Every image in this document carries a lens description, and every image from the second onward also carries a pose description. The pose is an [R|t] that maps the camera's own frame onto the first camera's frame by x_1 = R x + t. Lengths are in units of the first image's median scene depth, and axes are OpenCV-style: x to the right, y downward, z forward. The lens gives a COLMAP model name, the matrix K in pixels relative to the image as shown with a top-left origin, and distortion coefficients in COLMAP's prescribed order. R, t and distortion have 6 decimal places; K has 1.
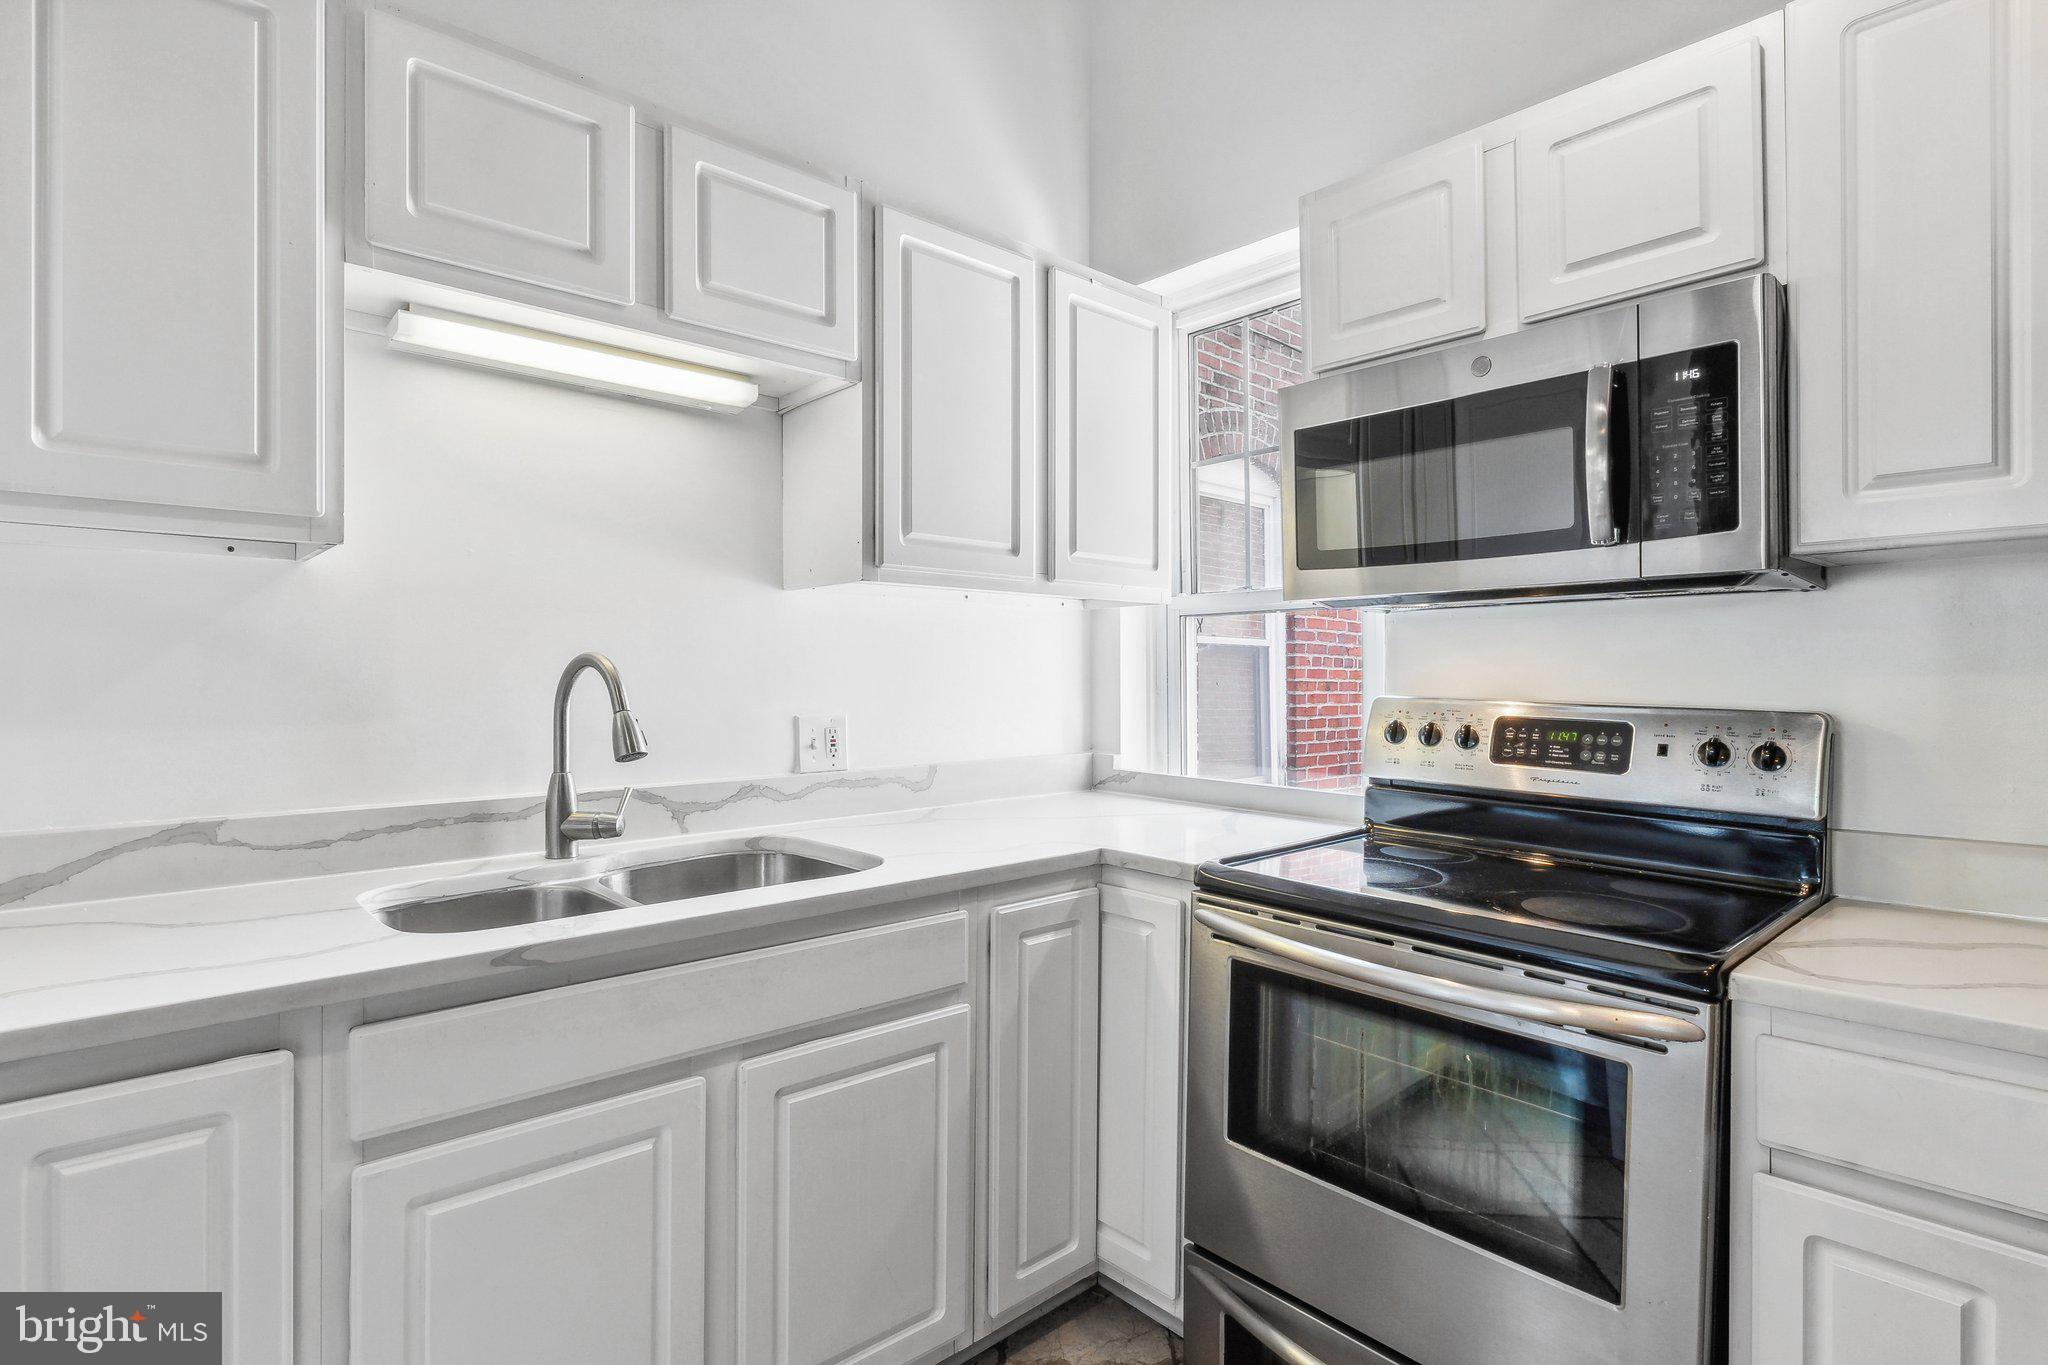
lens RADIAL K [[987.2, 0, 1011.9], [0, 987.2, 680.8], [0, 0, 1]] dist [-0.003784, -0.000790]
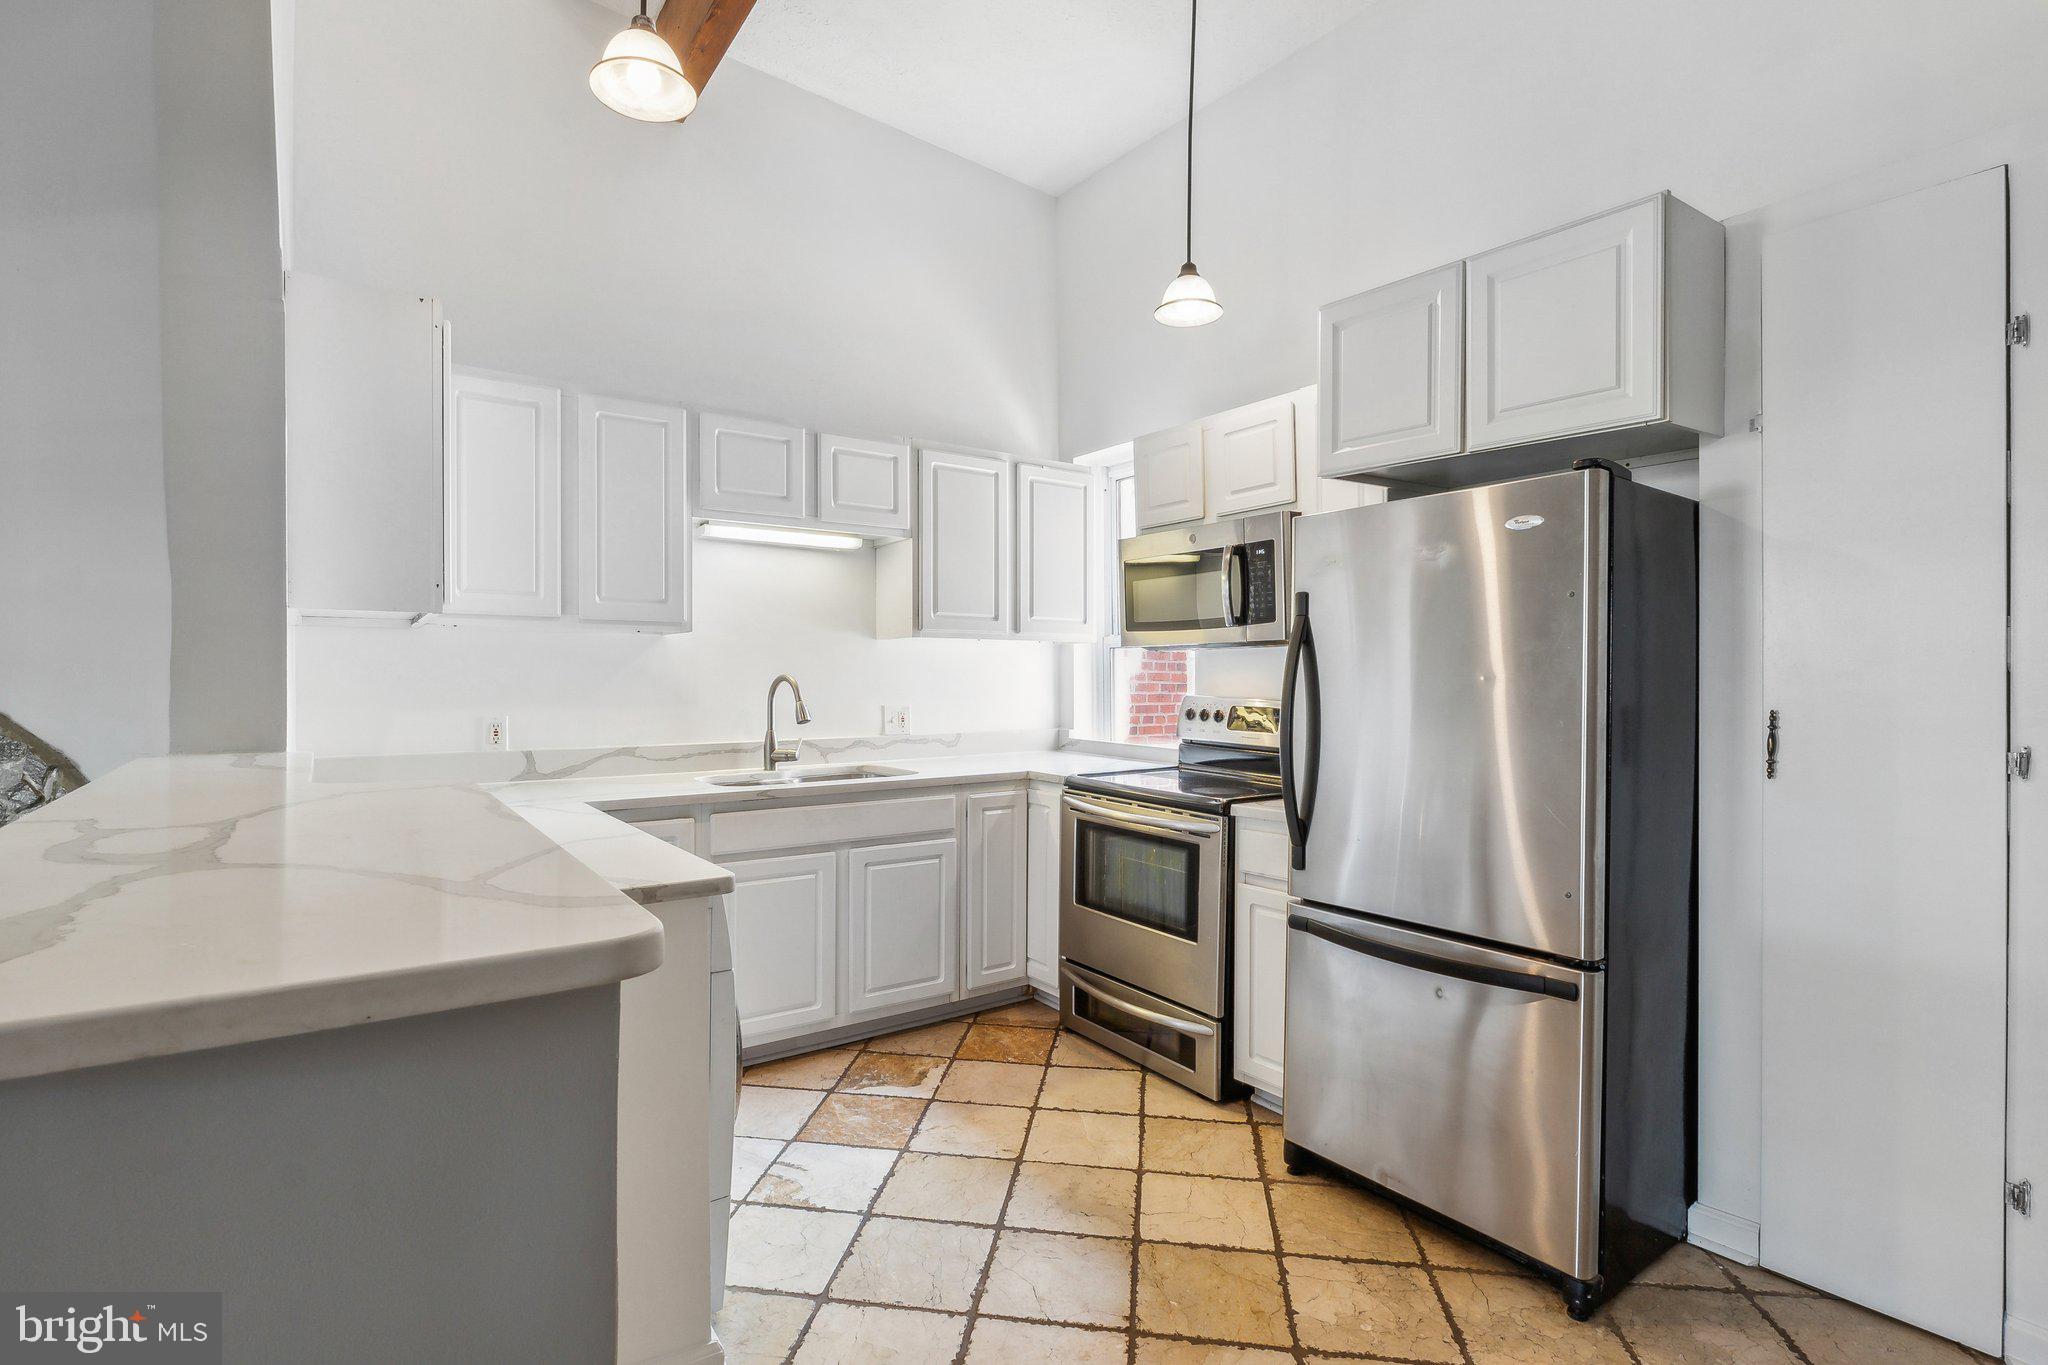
lens RADIAL K [[987.2, 0, 1033.6], [0, 987.2, 687.7], [0, 0, 1]] dist [-0.003784, -0.000790]
pose [[0.994130, -0.000135, -0.108195, 0.341878], [0.000617, 0.999990, 0.004417, -0.008917], [0.108193, -0.004458, 0.994120, -1.068258]]
